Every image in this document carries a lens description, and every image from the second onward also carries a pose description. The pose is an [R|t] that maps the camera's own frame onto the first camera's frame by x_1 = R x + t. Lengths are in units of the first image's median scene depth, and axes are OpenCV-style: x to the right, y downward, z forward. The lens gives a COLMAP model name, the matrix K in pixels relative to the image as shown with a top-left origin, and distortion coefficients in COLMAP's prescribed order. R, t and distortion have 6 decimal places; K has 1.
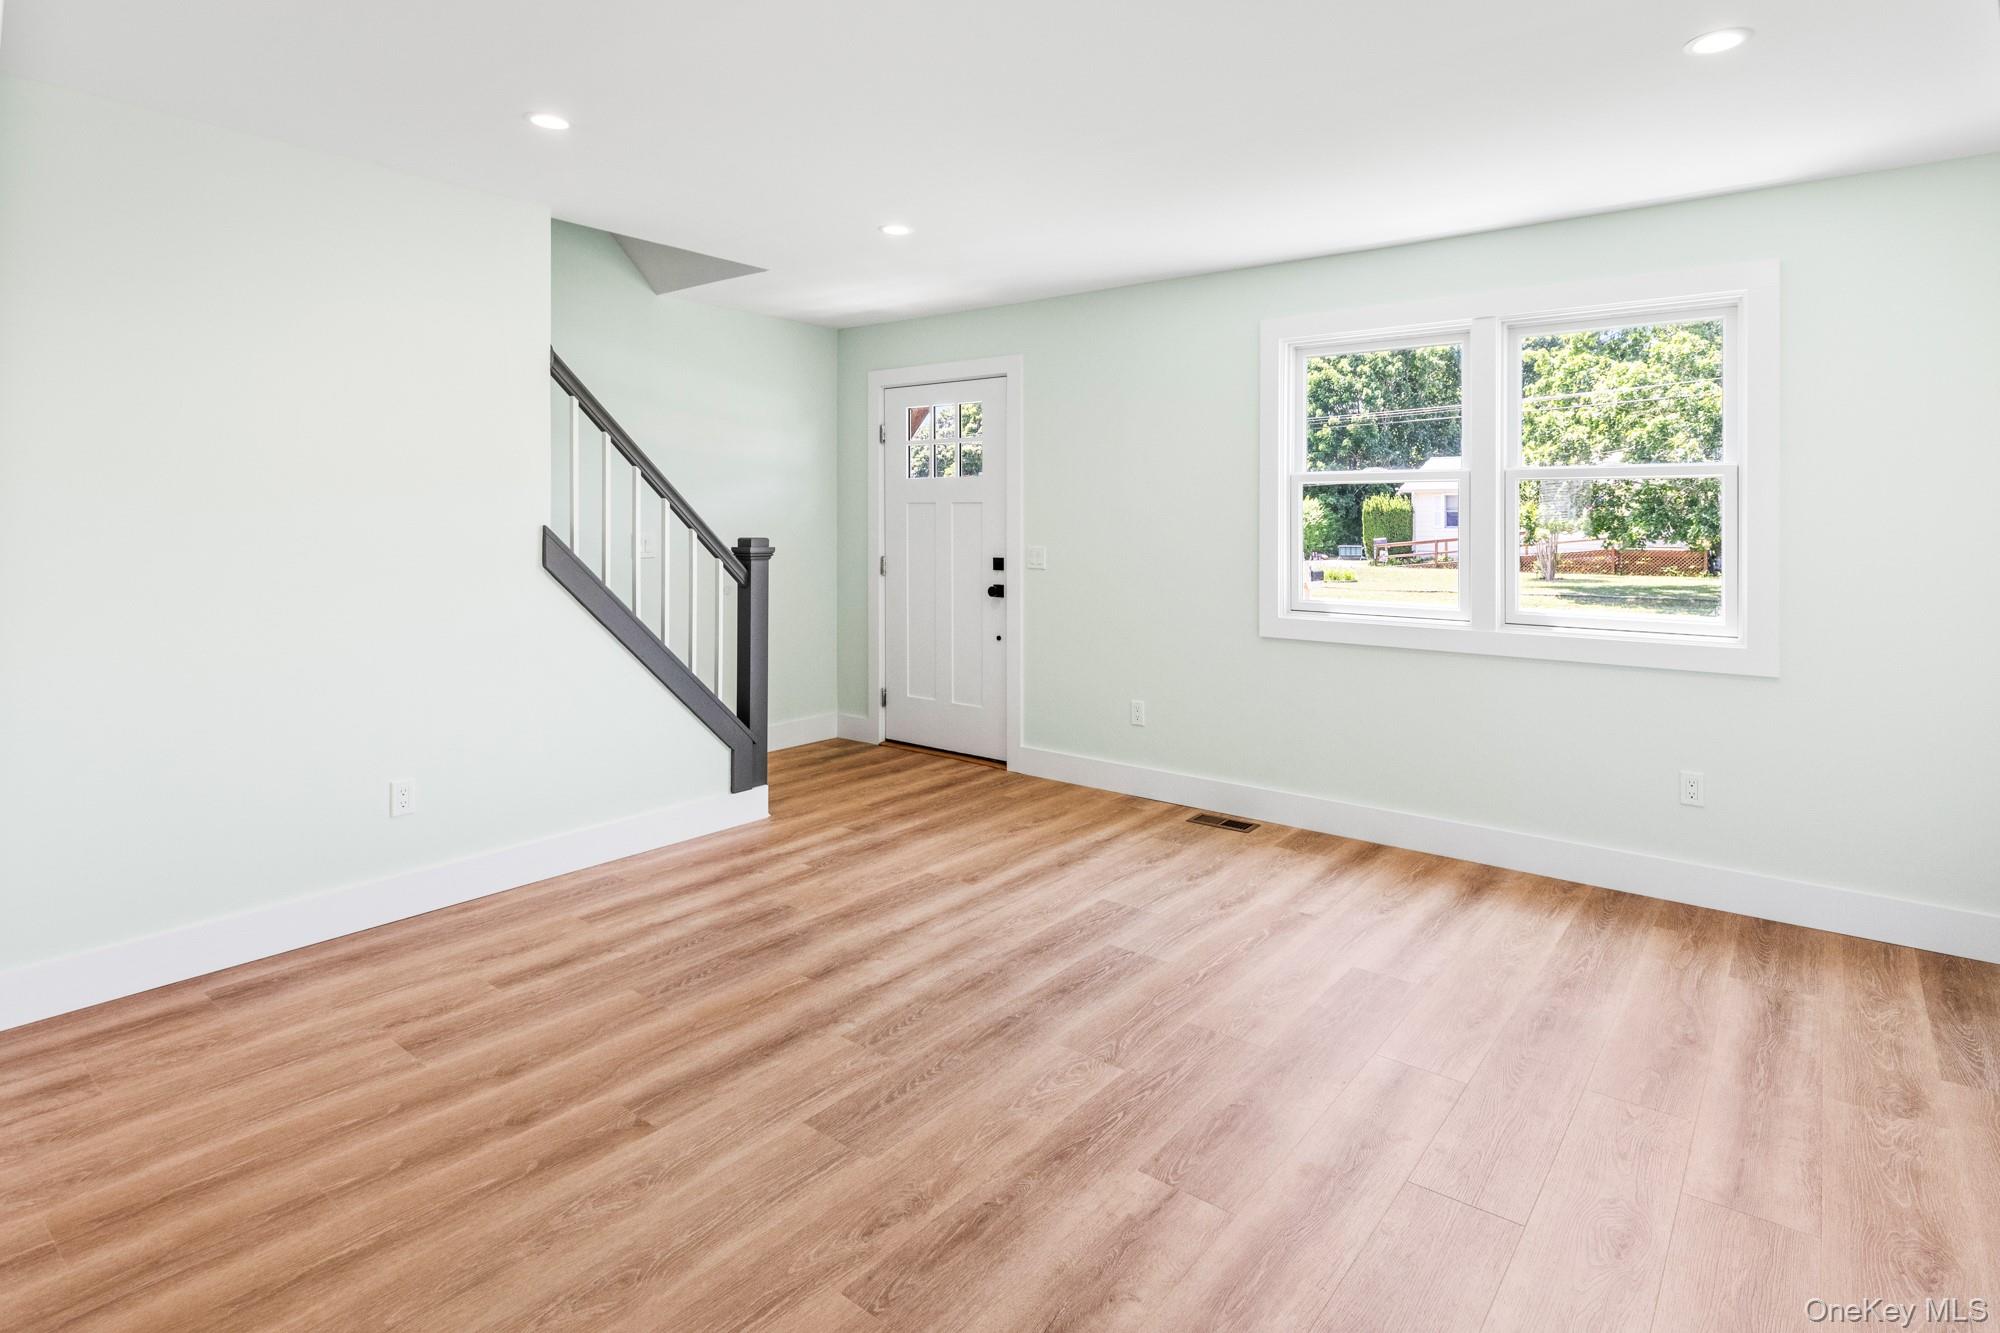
lens RADIAL K [[1020.9, 0, 1021.4], [0, 1020.9, 639.1], [0, 0, 1]] dist [0.001670, -0.000450]
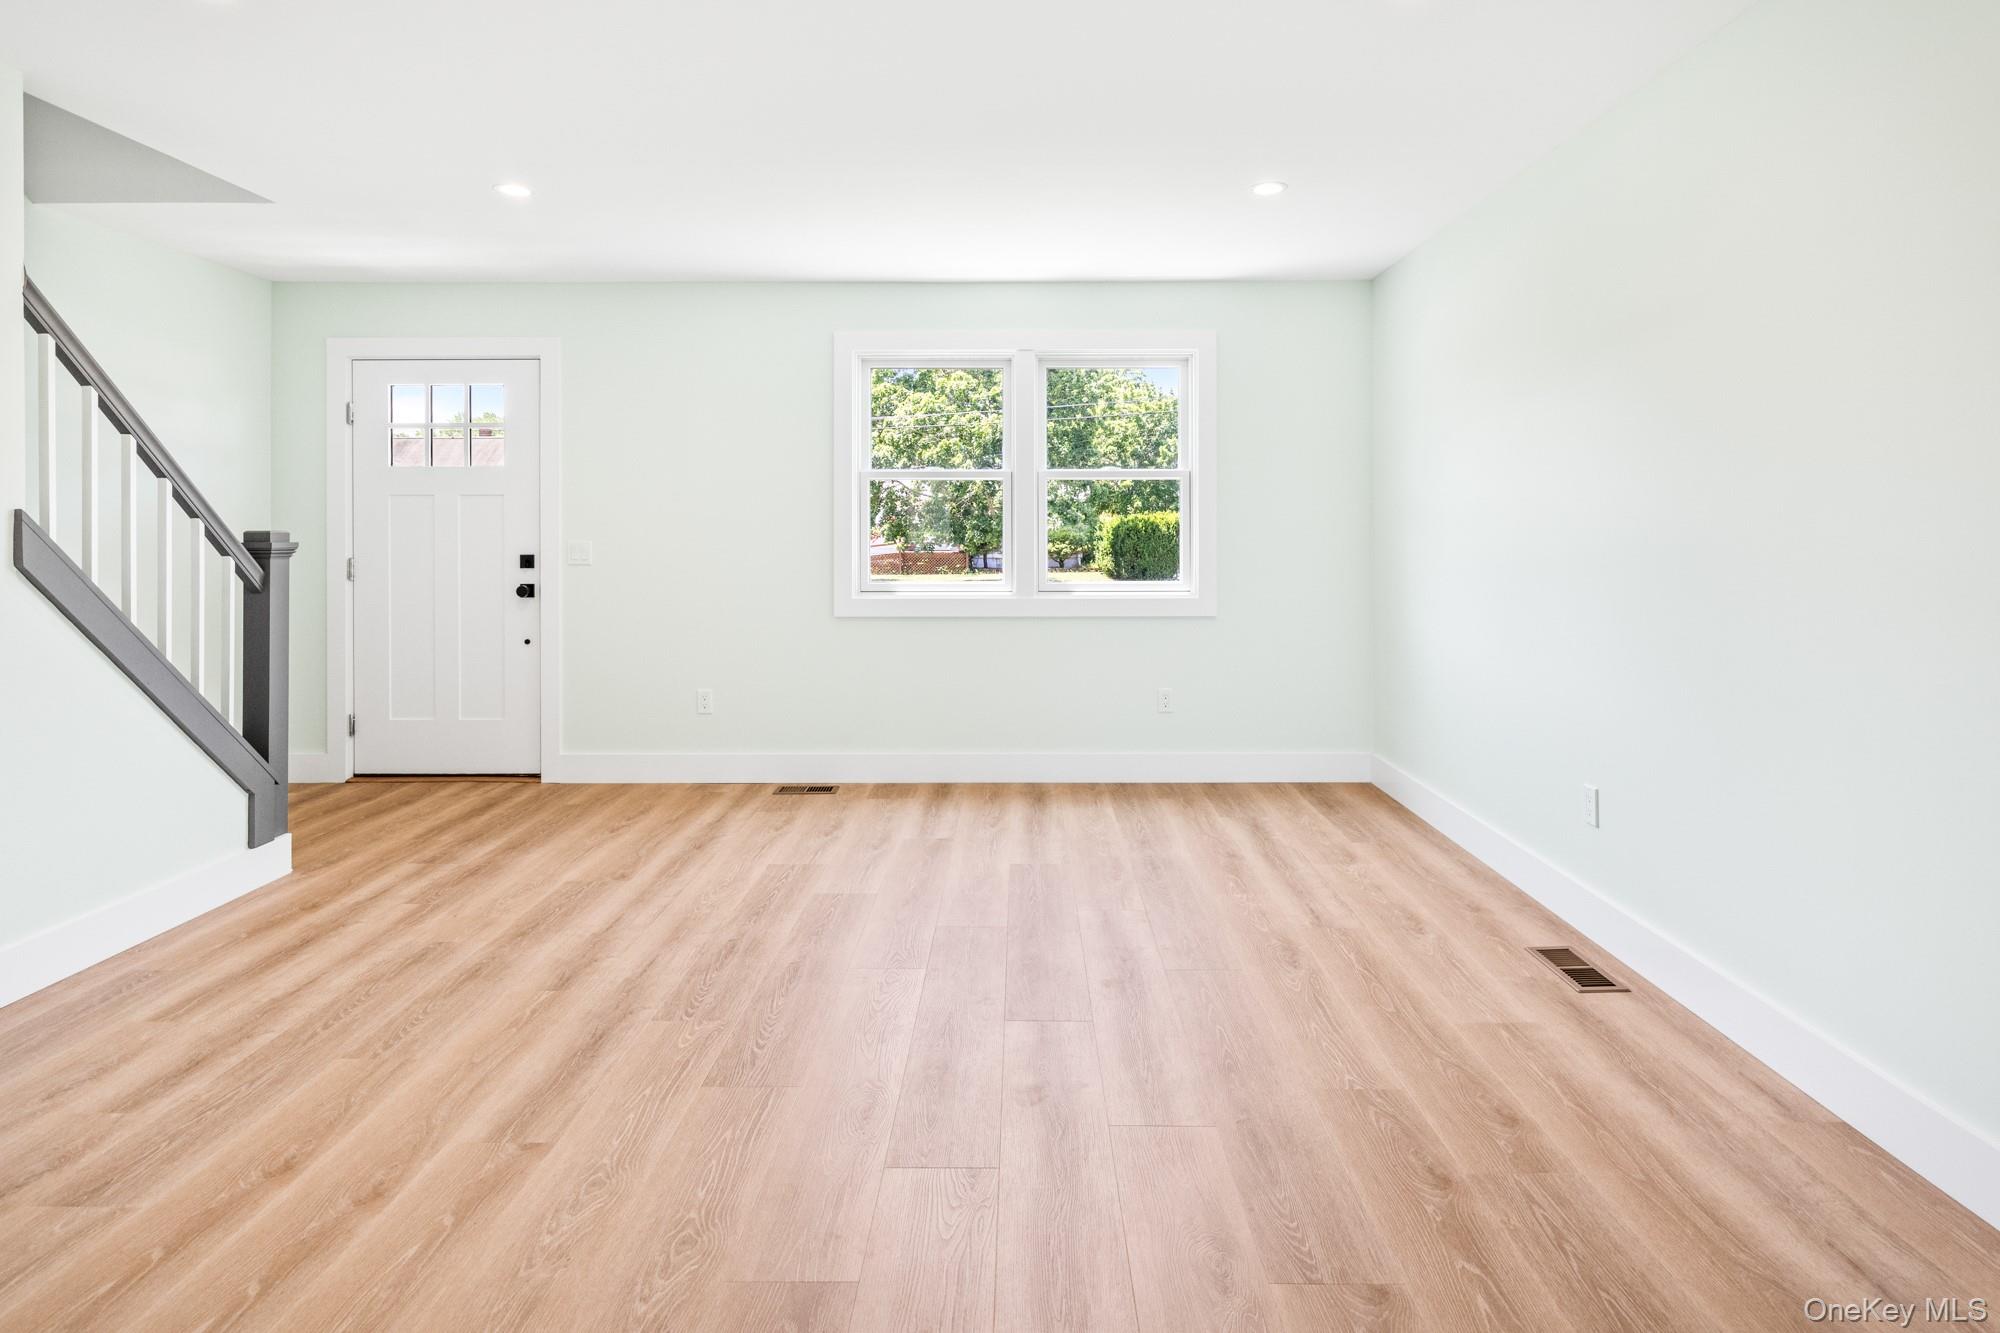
lens RADIAL K [[1020.2, 0, 979.0], [0, 1020.2, 669.7], [0, 0, 1]] dist [0.003768, 0.000149]
pose [[0.806115, -0.085141, 0.585602, -0.379181], [0.074597, 0.996322, 0.042169, 0.025295], [-0.587038, 0.009691, 0.809501, 0.006380]]
